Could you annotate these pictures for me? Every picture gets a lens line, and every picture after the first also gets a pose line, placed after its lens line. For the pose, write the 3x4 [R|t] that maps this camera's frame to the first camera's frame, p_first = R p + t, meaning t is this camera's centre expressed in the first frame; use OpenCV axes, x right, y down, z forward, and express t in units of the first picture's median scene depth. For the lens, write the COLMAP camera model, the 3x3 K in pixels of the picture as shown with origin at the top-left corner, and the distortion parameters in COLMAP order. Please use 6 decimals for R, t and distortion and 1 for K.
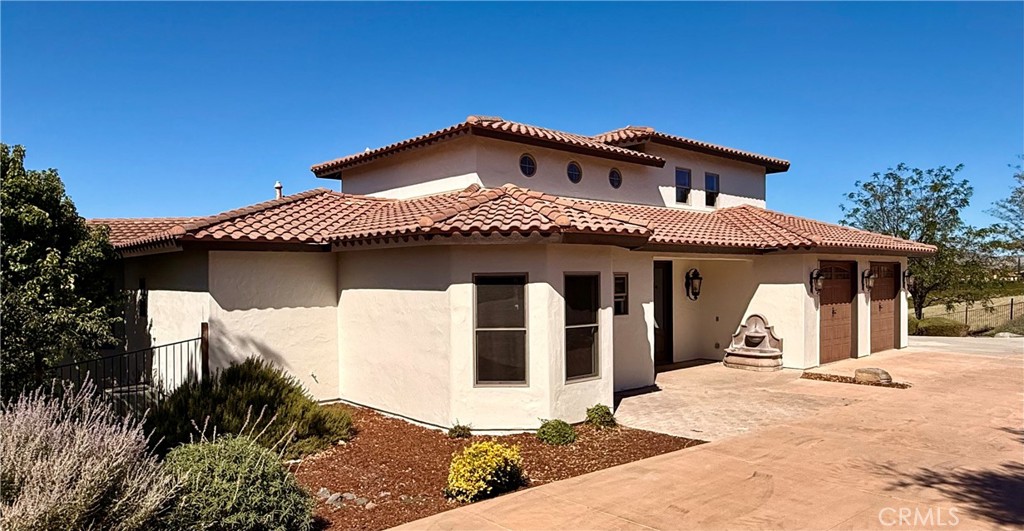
lens RADIAL K [[657.8, 0, 539.9], [0, 657.8, 284.6], [0, 0, 1]] dist [-0.001131, -0.000392]
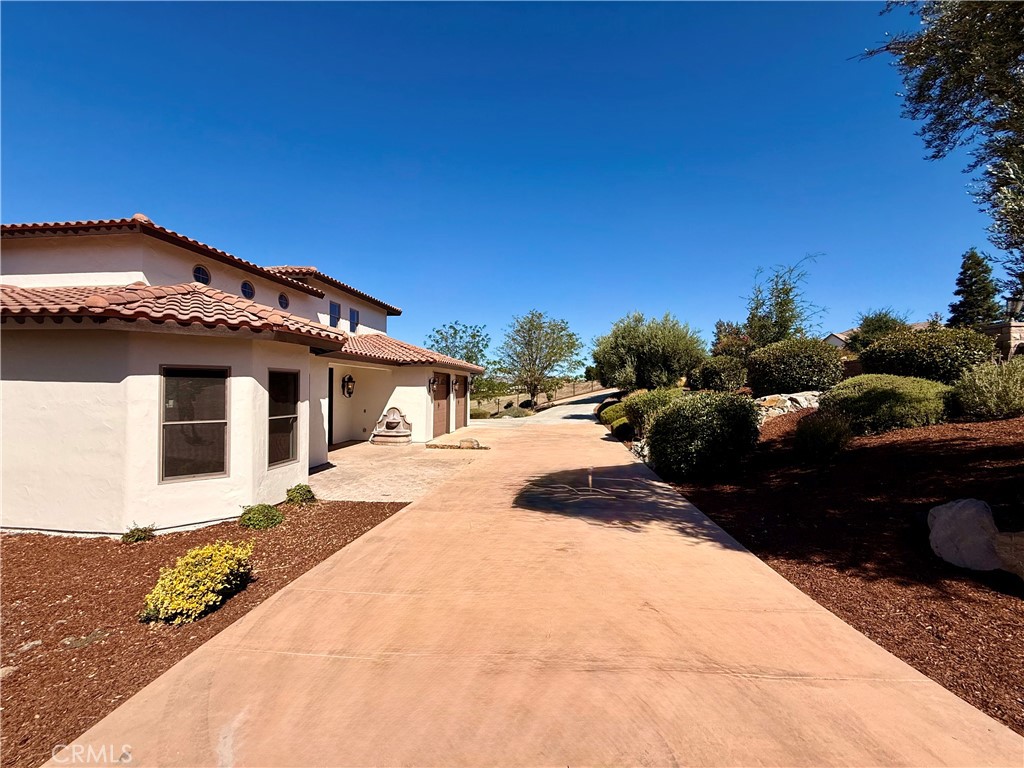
lens RADIAL K [[409.3, 0, 512.7], [0, 409.3, 385.9], [0, 0, 1]] dist [-0.001645, 0.000626]
pose [[0.766121, 0.018499, 0.642431, -0.083217], [-0.009104, 0.999798, -0.017932, 0.017870], [-0.642632, 0.007889, 0.766134, 0.199277]]
